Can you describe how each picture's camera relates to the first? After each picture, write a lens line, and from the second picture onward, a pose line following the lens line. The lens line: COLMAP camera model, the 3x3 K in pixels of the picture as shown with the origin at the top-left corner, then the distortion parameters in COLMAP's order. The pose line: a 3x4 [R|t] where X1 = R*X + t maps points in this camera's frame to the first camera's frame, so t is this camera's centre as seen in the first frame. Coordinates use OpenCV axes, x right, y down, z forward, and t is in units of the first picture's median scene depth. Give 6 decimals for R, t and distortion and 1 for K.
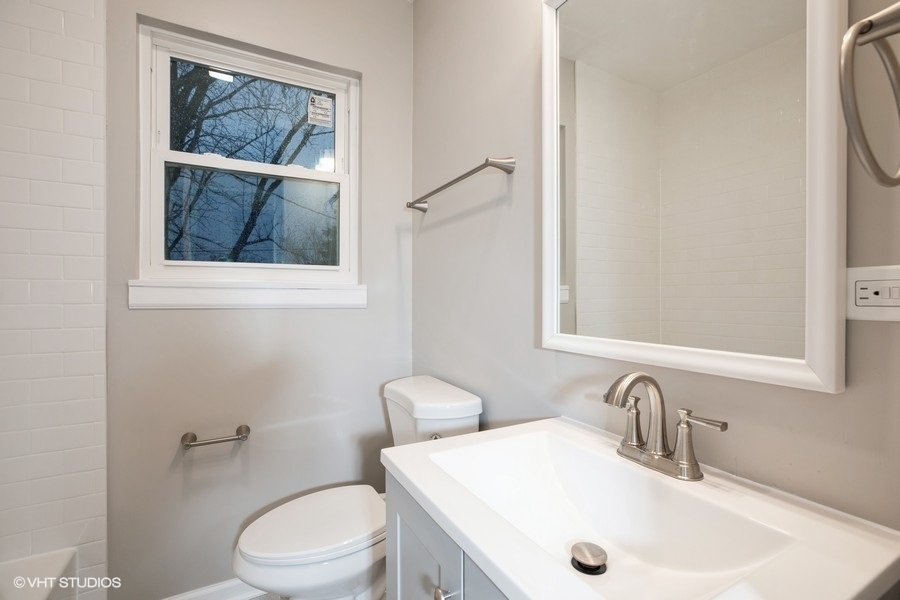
lens RADIAL K [[424.4, 0, 449.8], [0, 424.4, 297.7], [0, 0, 1]] dist [-0.044672, 0.024481]
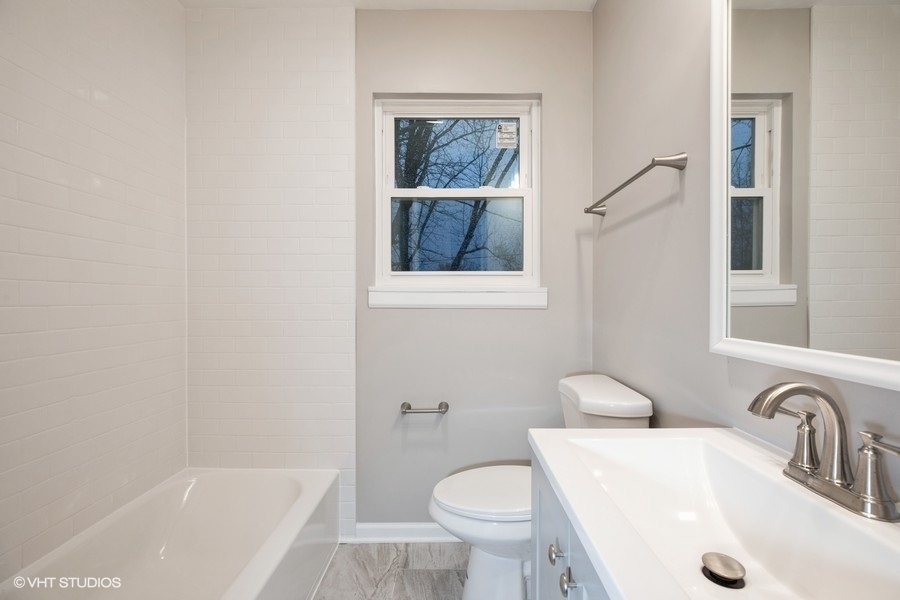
lens RADIAL K [[408.4, 0, 450.0], [0, 408.4, 300.0], [0, 0, 1]] dist [0.000185, 0.000289]
pose [[0.877181, -0.000405, -0.480159, 0.112236], [0.001319, 0.999998, 0.001564, -0.000199], [0.480158, -0.002005, 0.877180, -0.059463]]
